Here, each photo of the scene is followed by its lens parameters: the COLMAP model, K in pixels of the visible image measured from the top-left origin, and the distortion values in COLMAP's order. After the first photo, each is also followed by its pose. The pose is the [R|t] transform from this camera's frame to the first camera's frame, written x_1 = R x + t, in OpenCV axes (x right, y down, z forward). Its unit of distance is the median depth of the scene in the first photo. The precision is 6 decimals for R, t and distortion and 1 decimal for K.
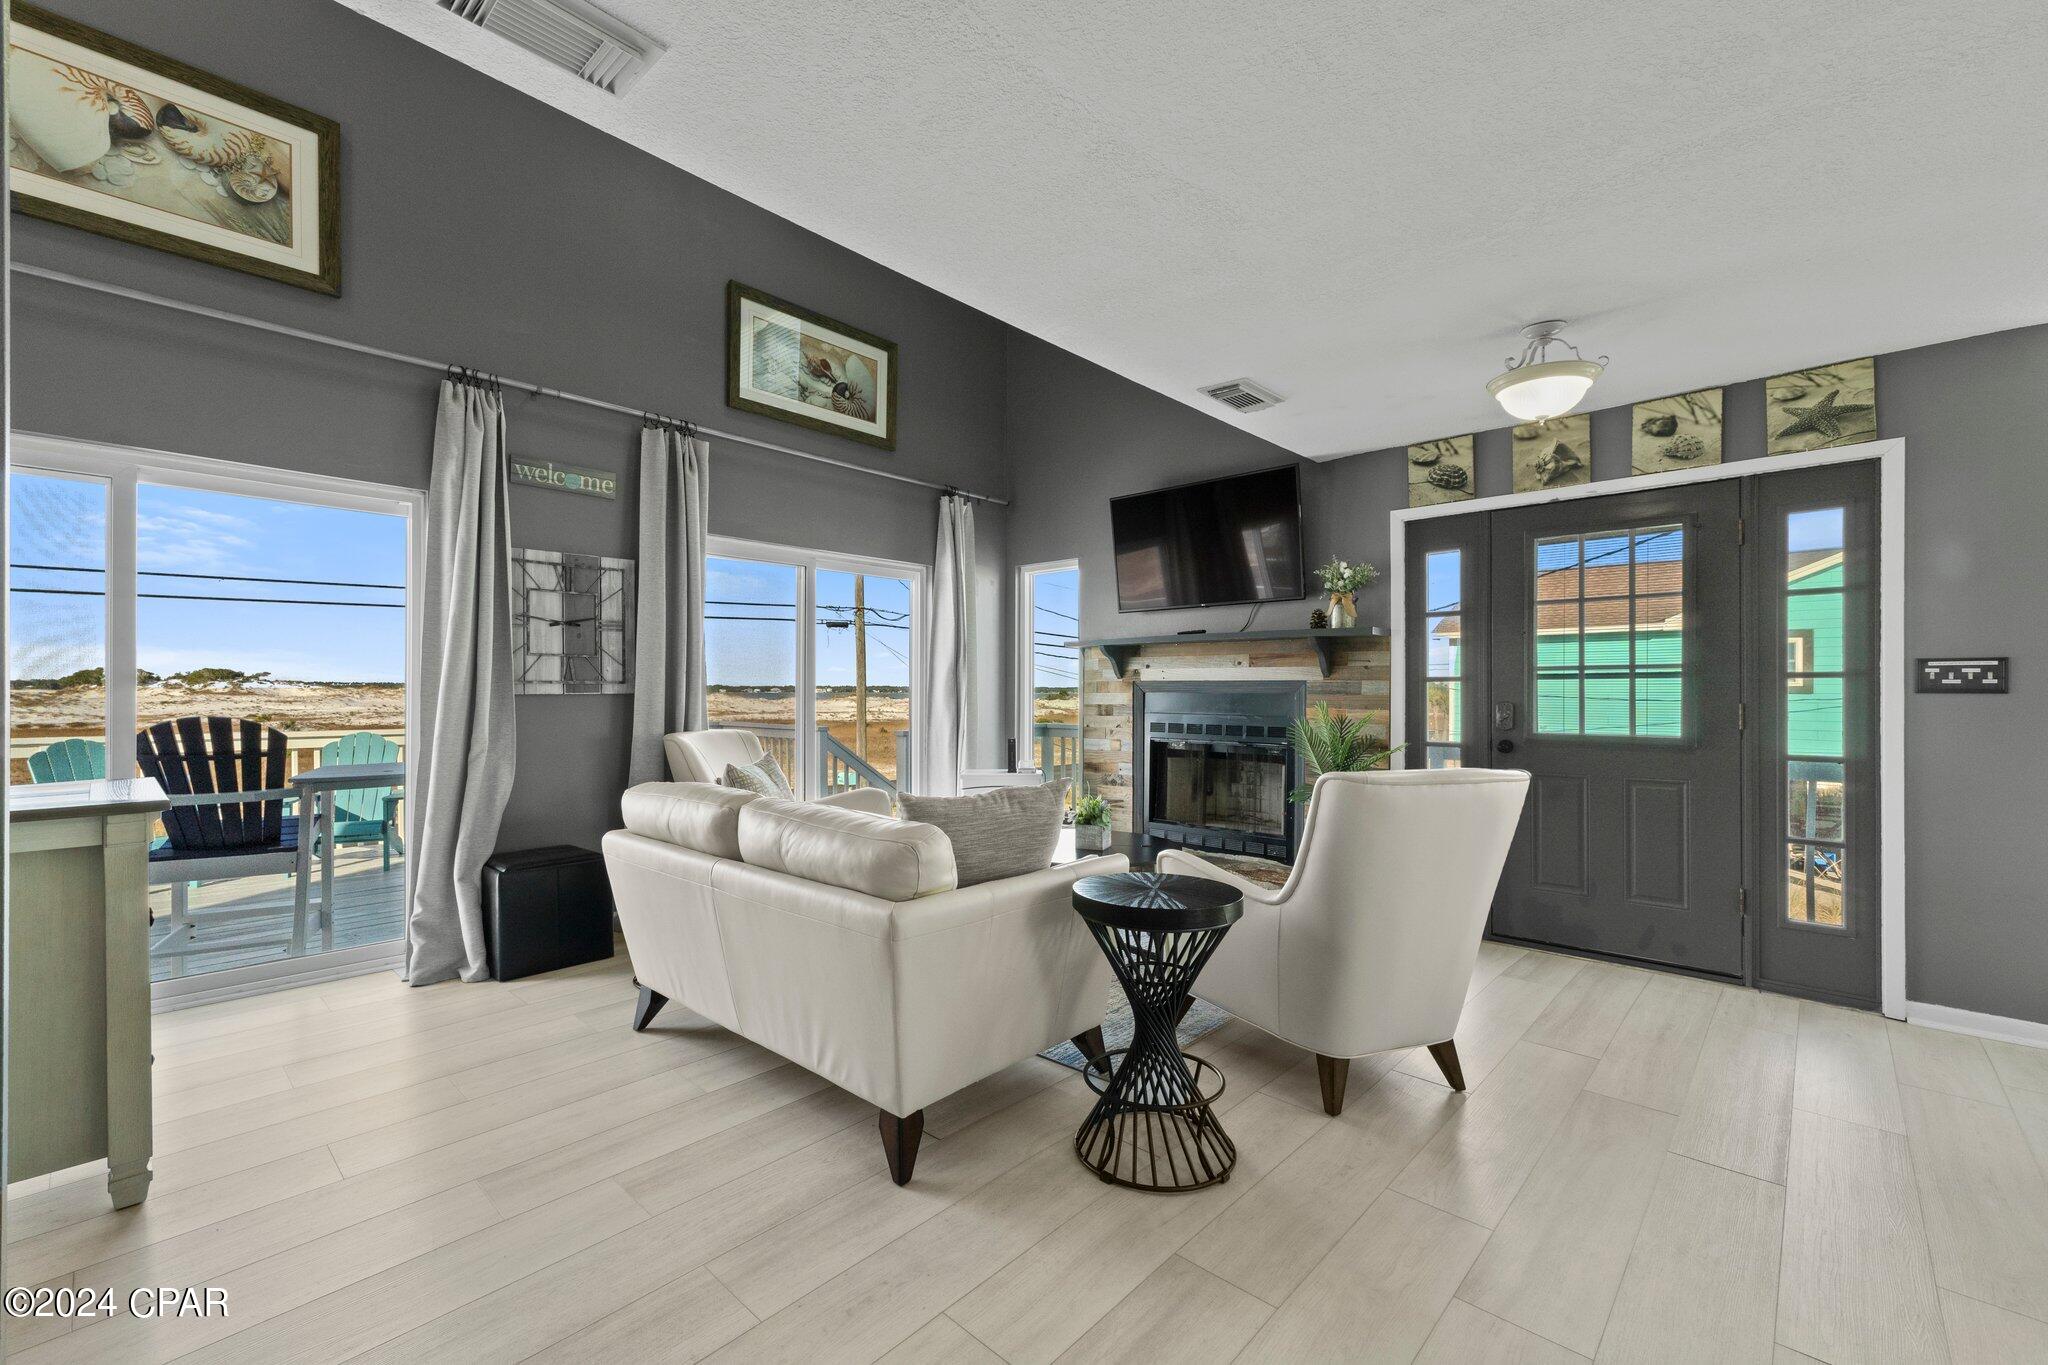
lens RADIAL K [[853.5, 0, 1022.2], [0, 853.5, 688.5], [0, 0, 1]] dist [0.003552, 0.001057]
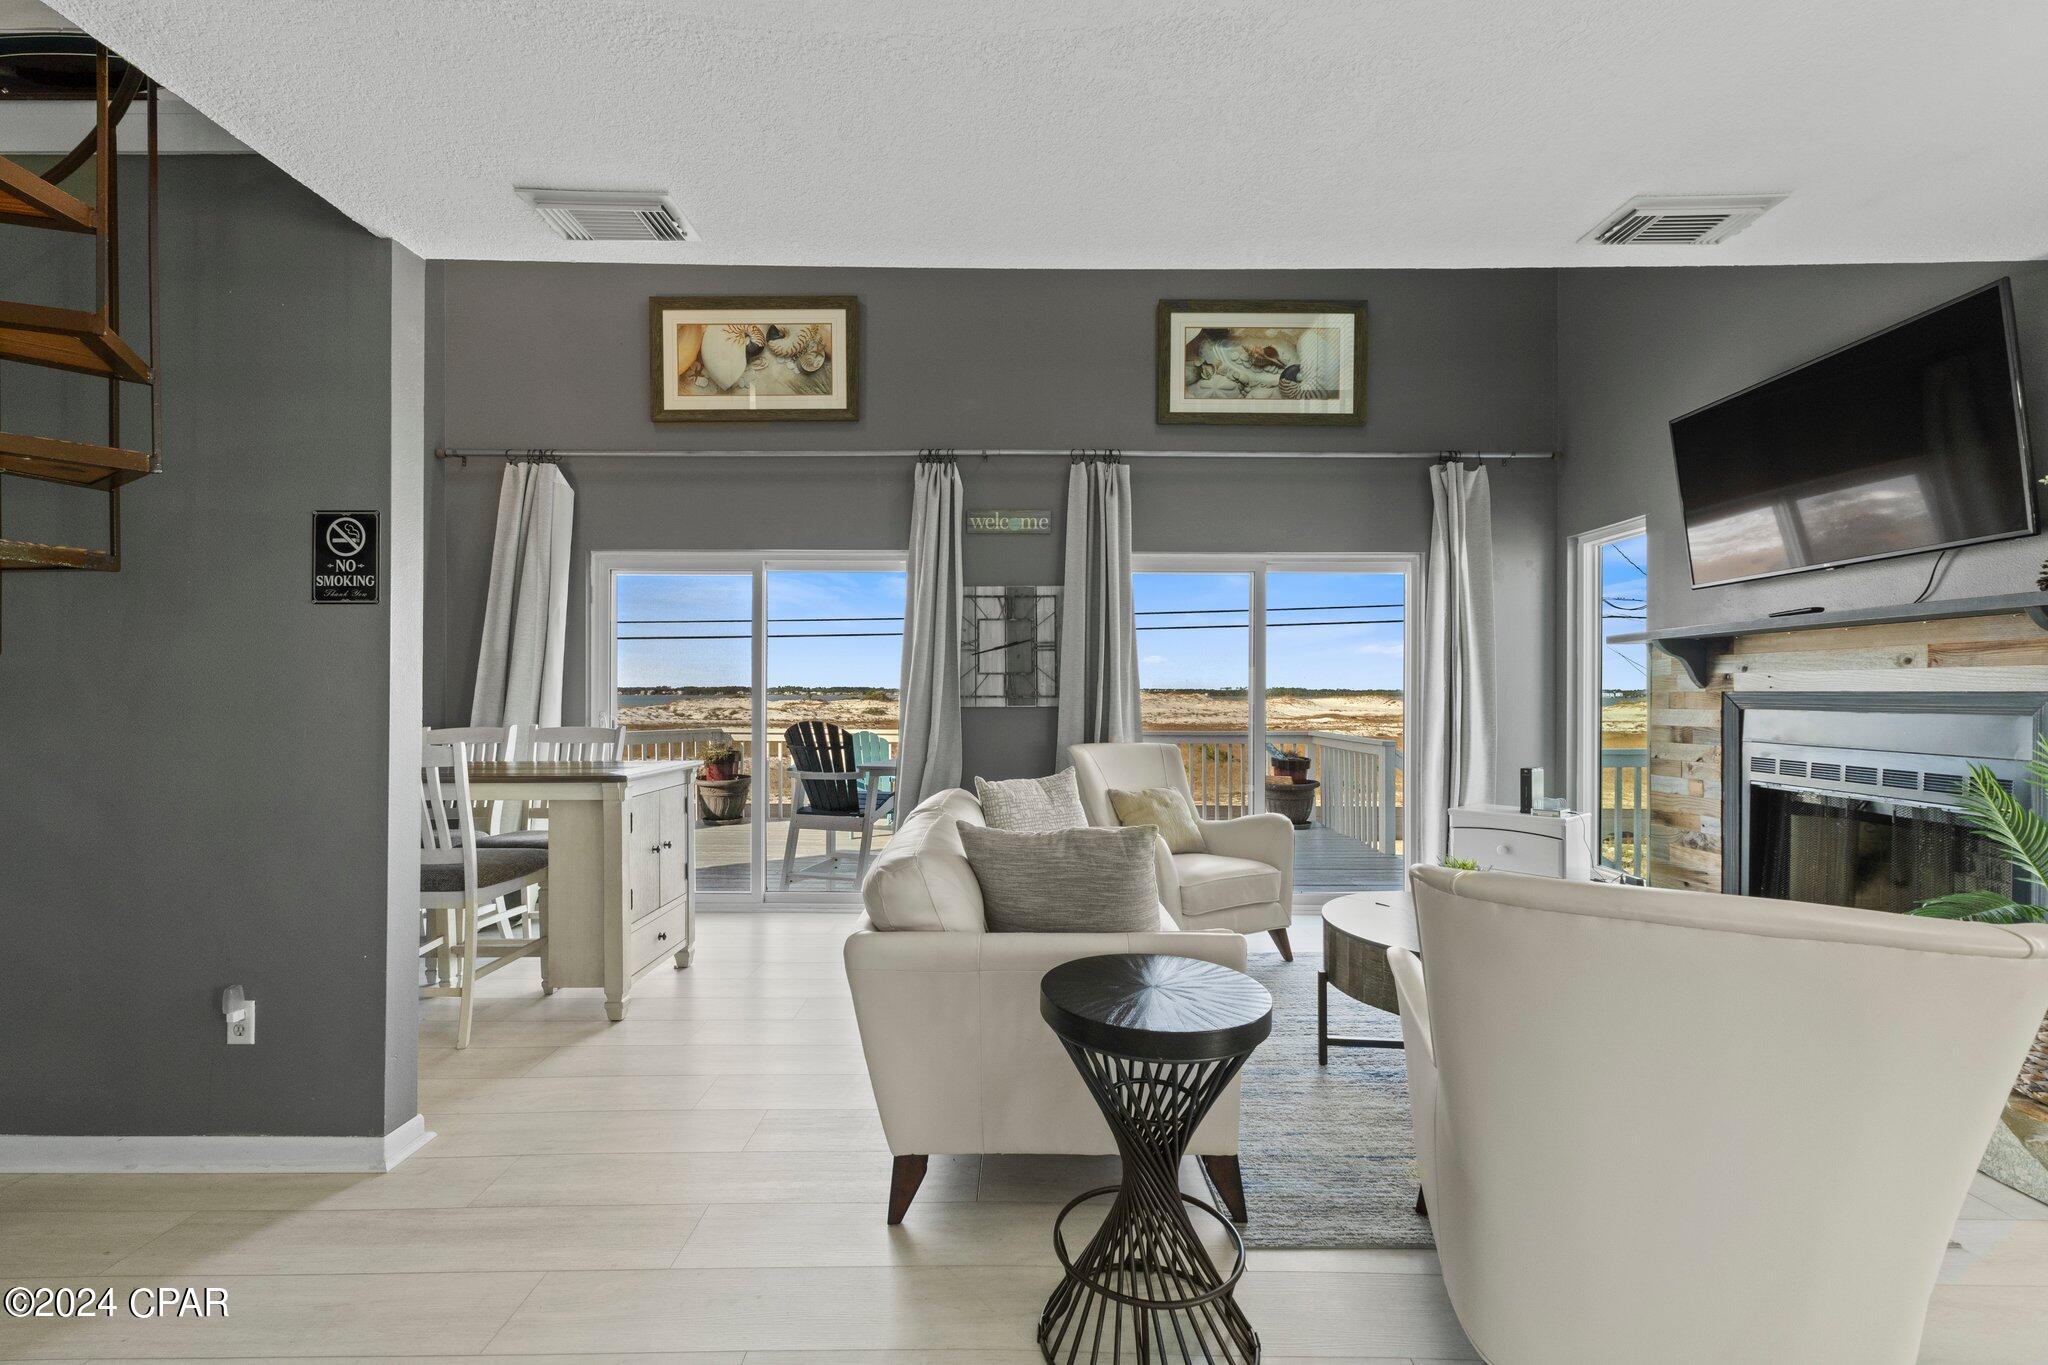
lens RADIAL K [[853.5, 0, 1022.2], [0, 853.5, 688.5], [0, 0, 1]] dist [0.003552, 0.001057]
pose [[0.675693, -0.006262, -0.737157, 0.330256], [0.001918, 0.999975, -0.006737, -0.010252], [0.737181, 0.003138, 0.675688, 0.217559]]
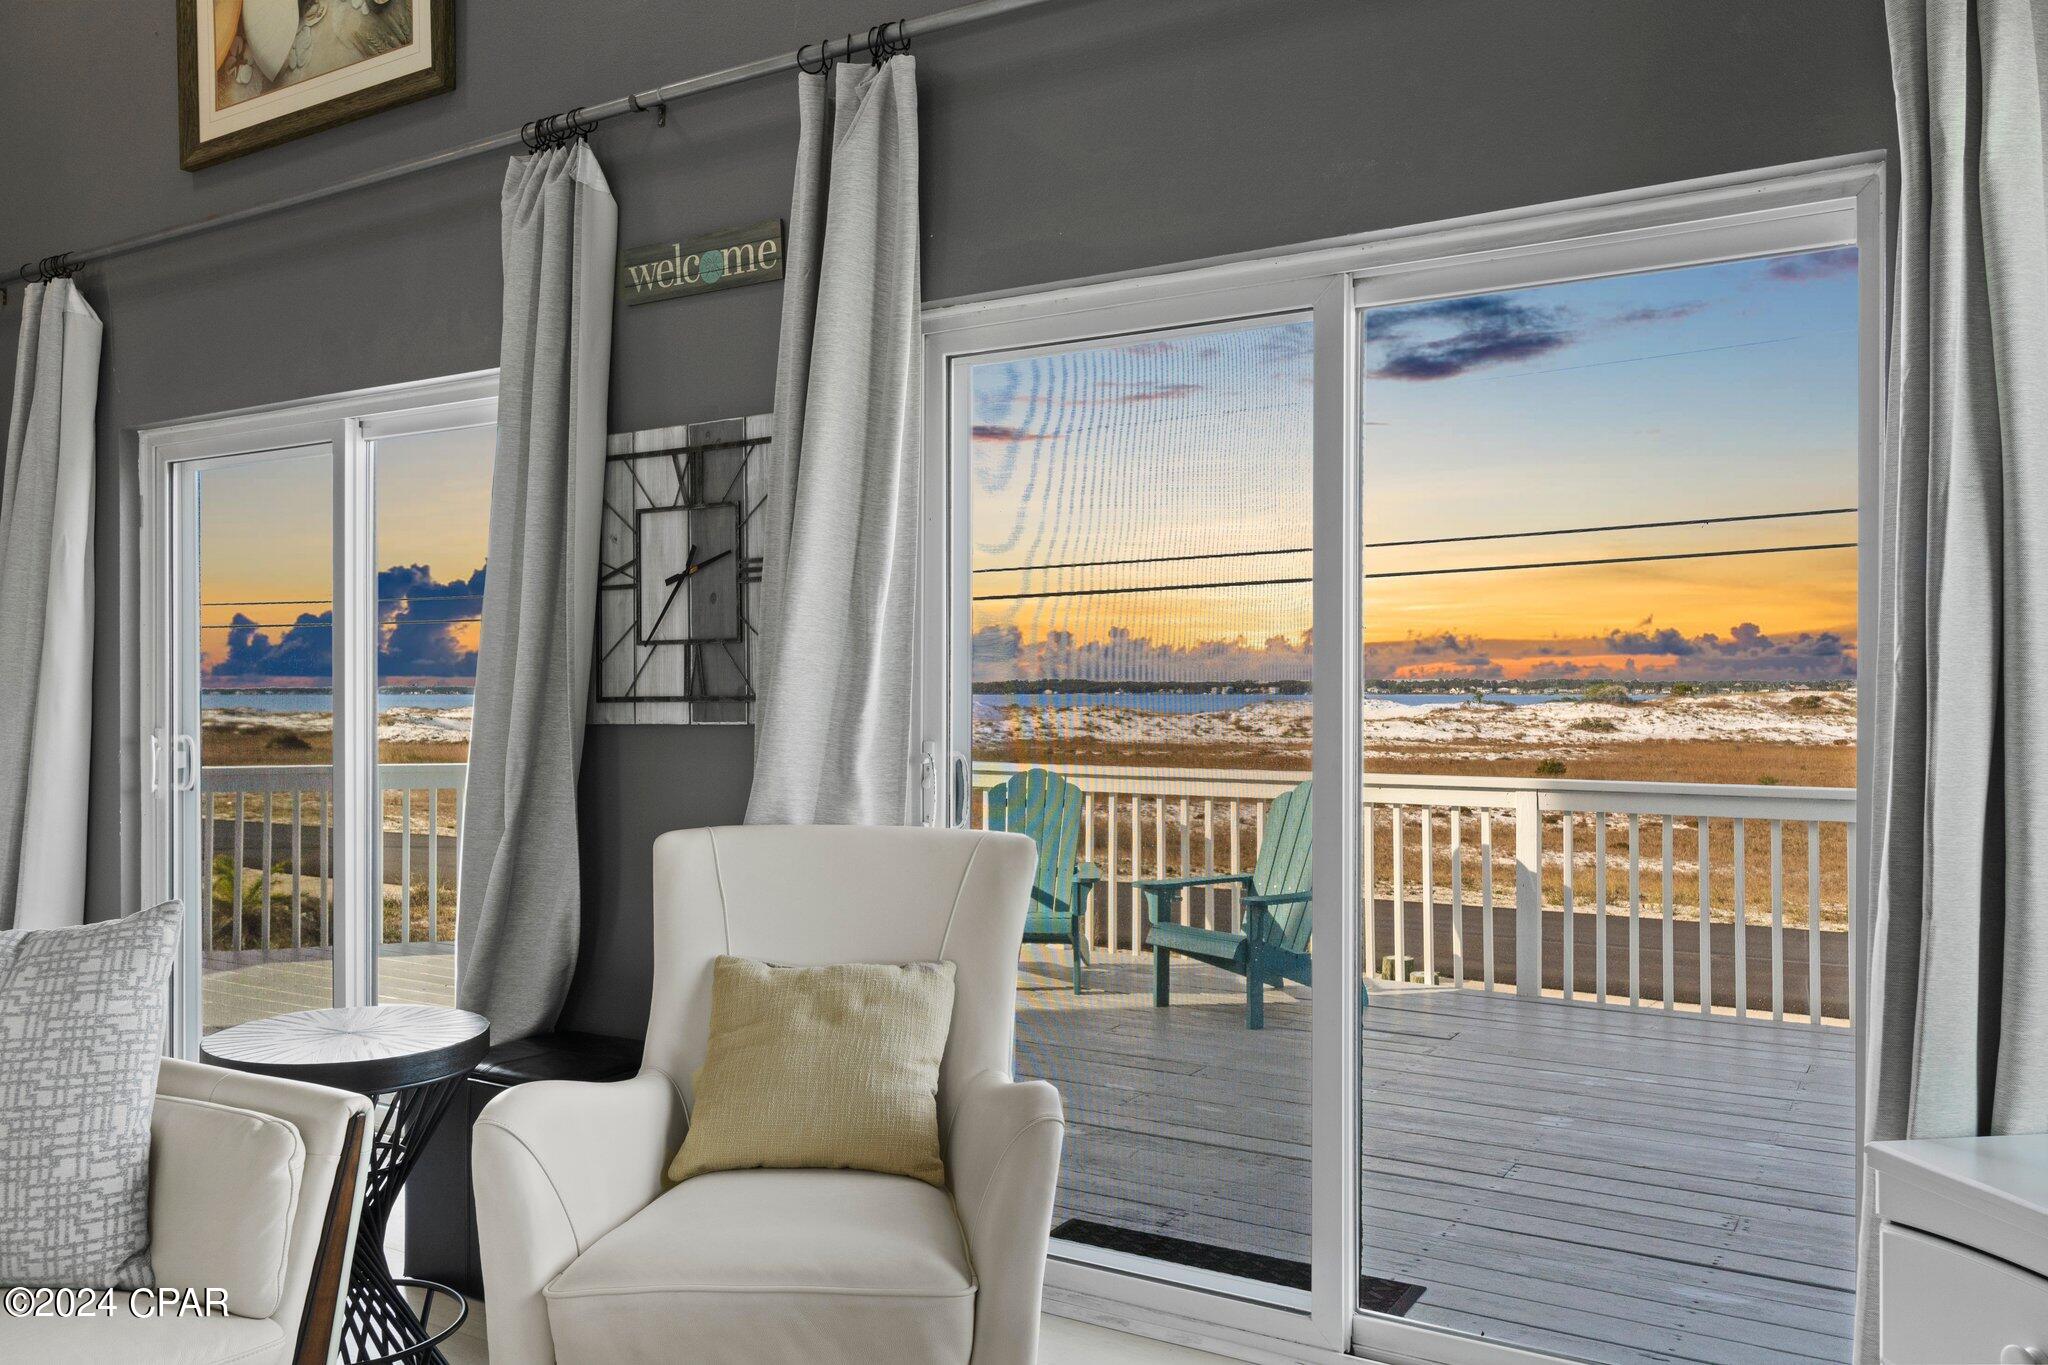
lens RADIAL K [[1541.8, 0, 1024.0], [0, 1541.8, 682.5], [0, 0, 1]] dist [0.006410, 0.001446]
pose [[0.201927, -0.009459, -0.979355, 0.322518], [0.005072, 0.999950, -0.008613, -0.007807], [0.979387, -0.003228, 0.201965, 0.975949]]
